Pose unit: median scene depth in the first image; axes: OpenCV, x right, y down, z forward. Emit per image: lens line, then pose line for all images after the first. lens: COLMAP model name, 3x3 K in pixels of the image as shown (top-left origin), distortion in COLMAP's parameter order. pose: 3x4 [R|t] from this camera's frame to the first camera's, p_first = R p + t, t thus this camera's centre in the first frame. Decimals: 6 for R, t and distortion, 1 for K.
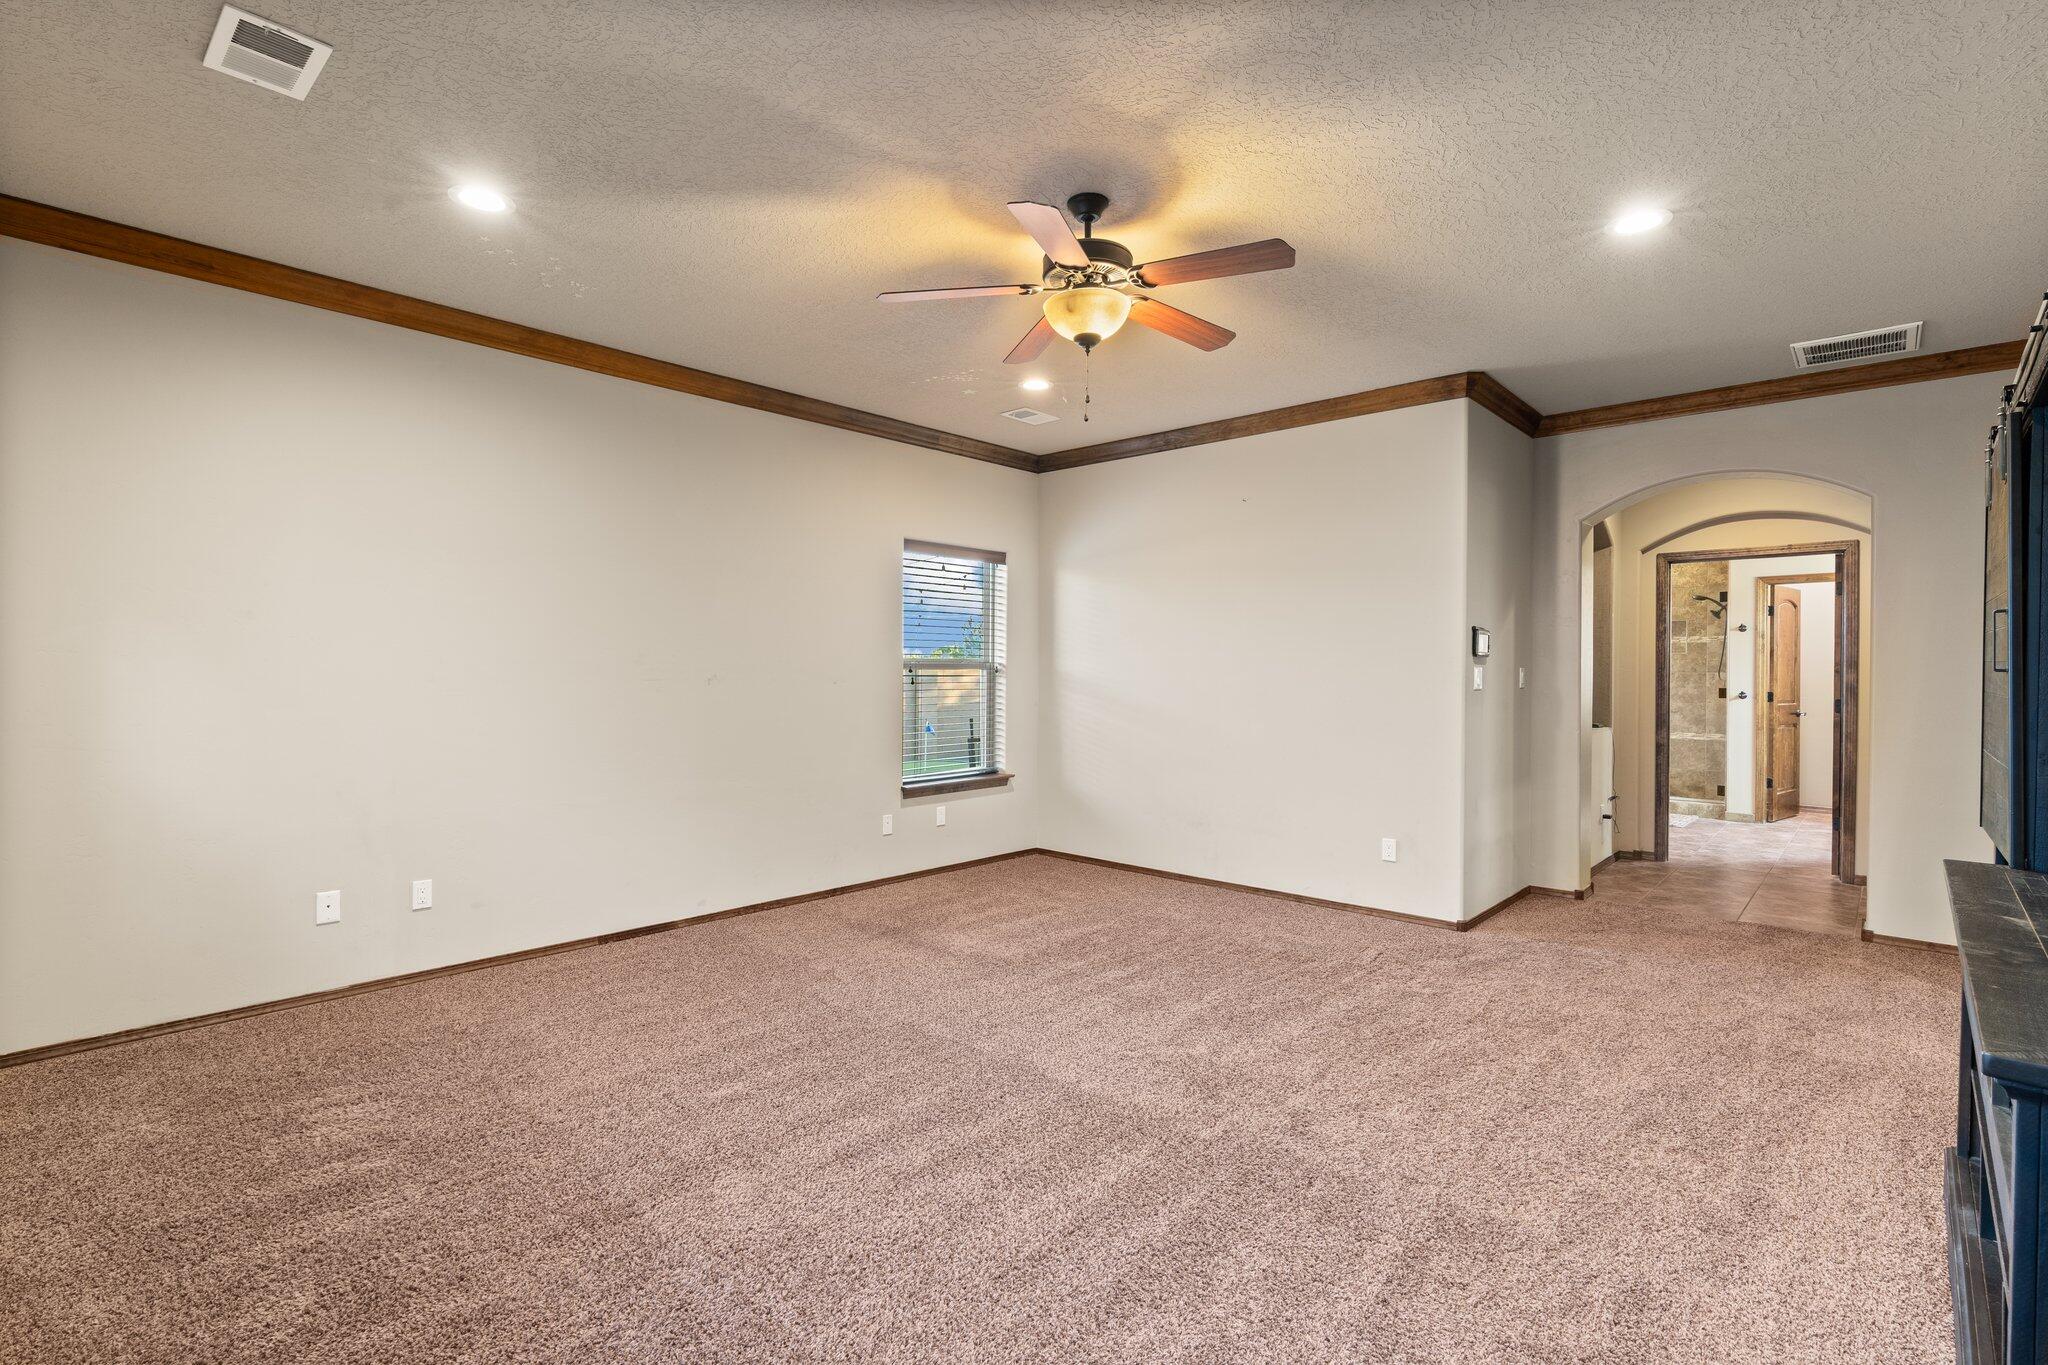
lens RADIAL K [[939.0, 0, 1024.0], [0, 939.0, 682.5], [0, 0, 1]] dist [-0.006528, -0.000040]
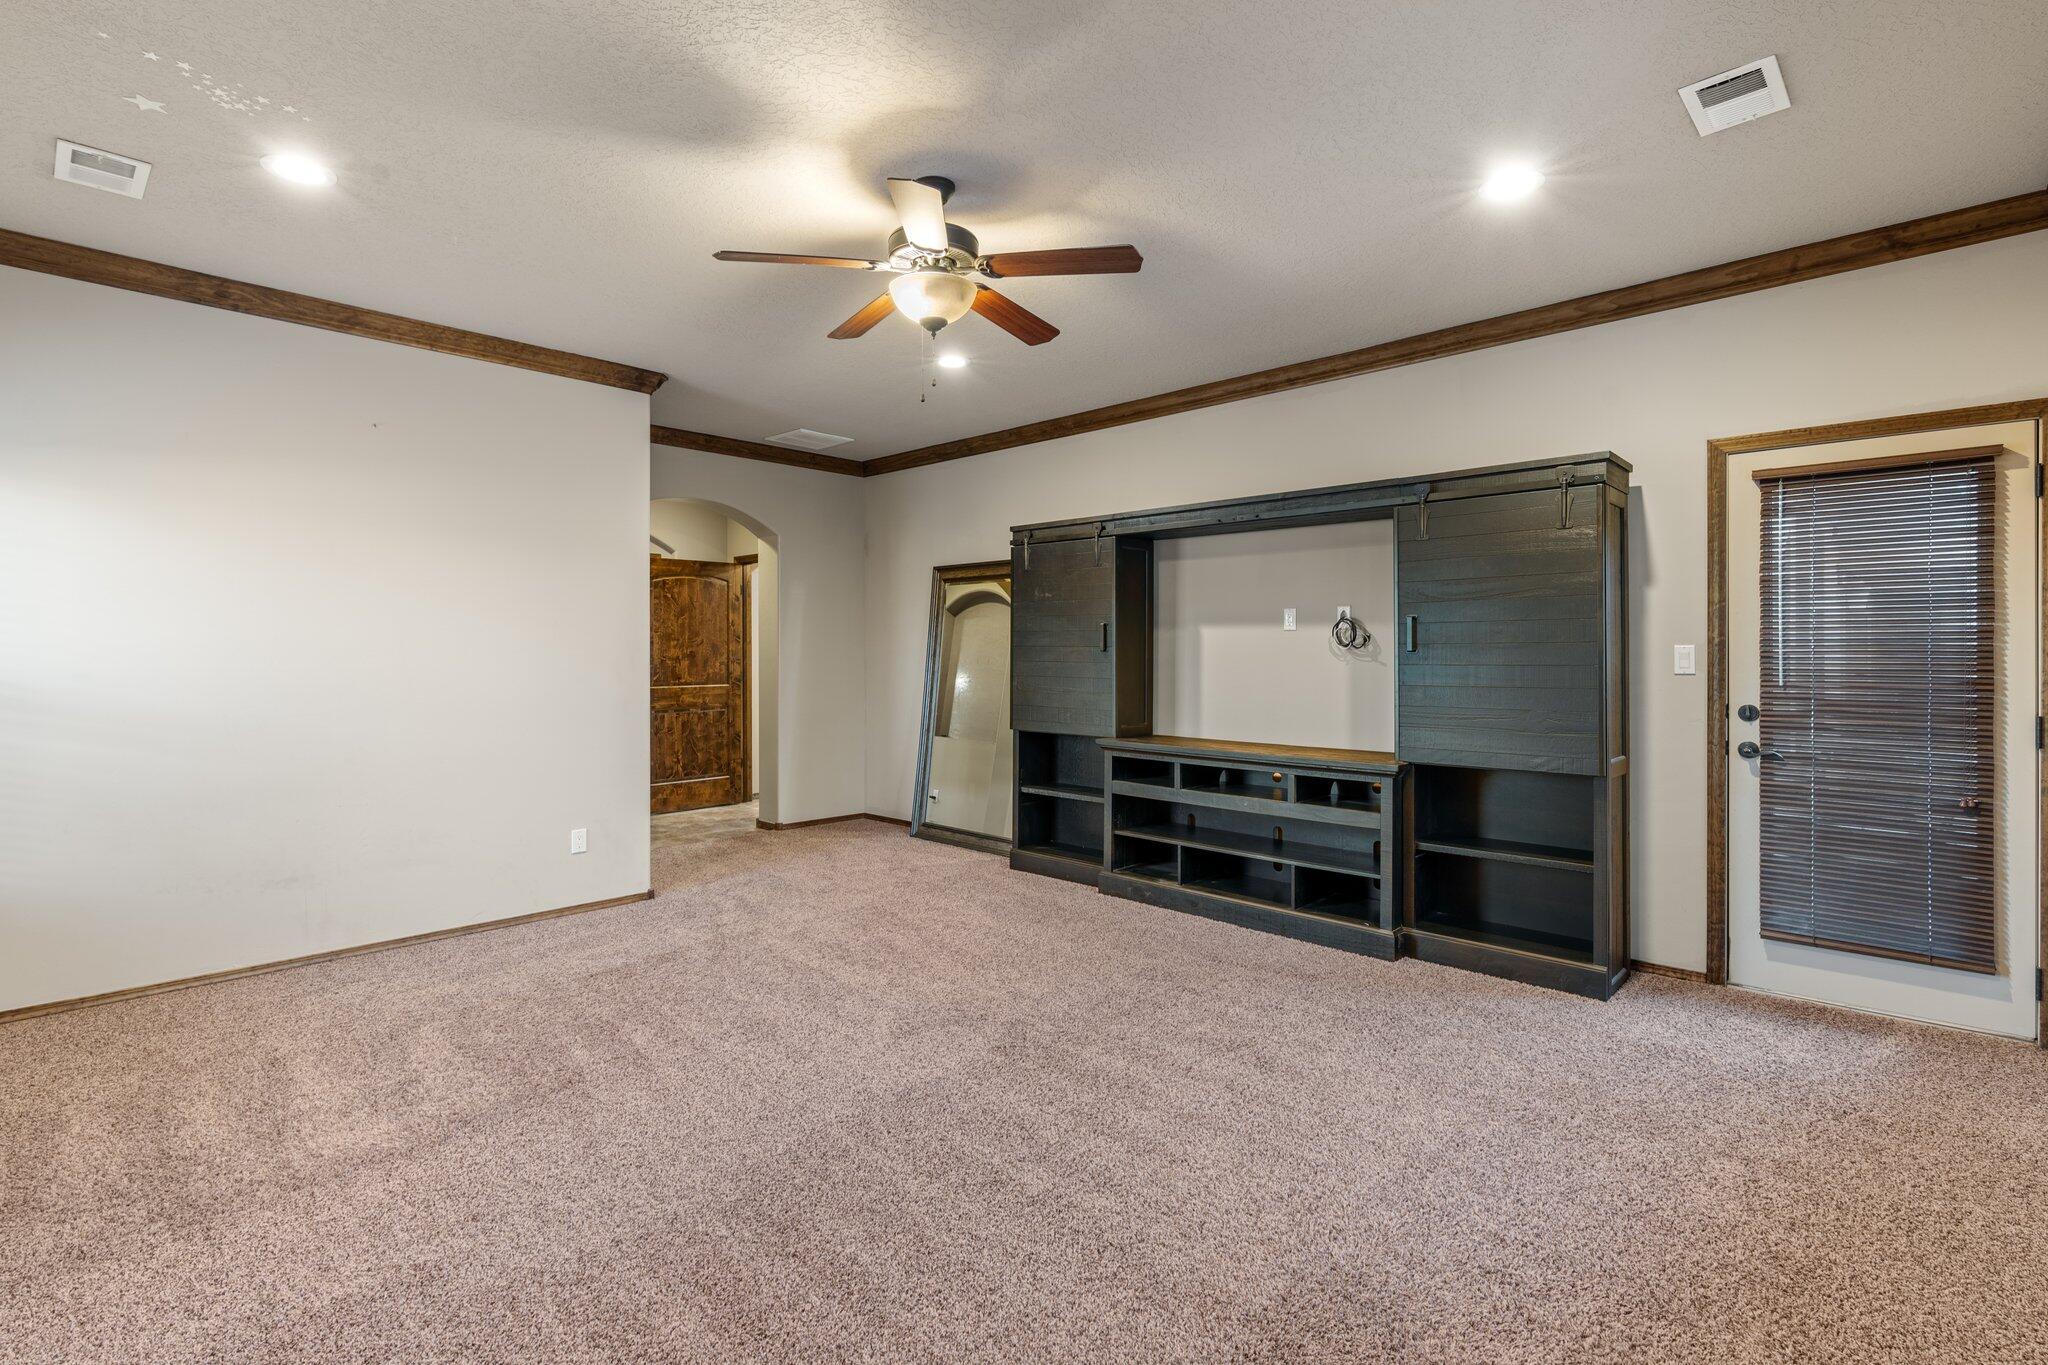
lens RADIAL K [[939.0, 0, 1024.0], [0, 939.0, 682.5], [0, 0, 1]] dist [-0.006528, -0.000040]
pose [[0.040509, -0.042271, 0.998285, -0.706342], [0.016677, 0.998994, 0.041624, -0.020078], [-0.999040, 0.014962, 0.041173, 0.665092]]
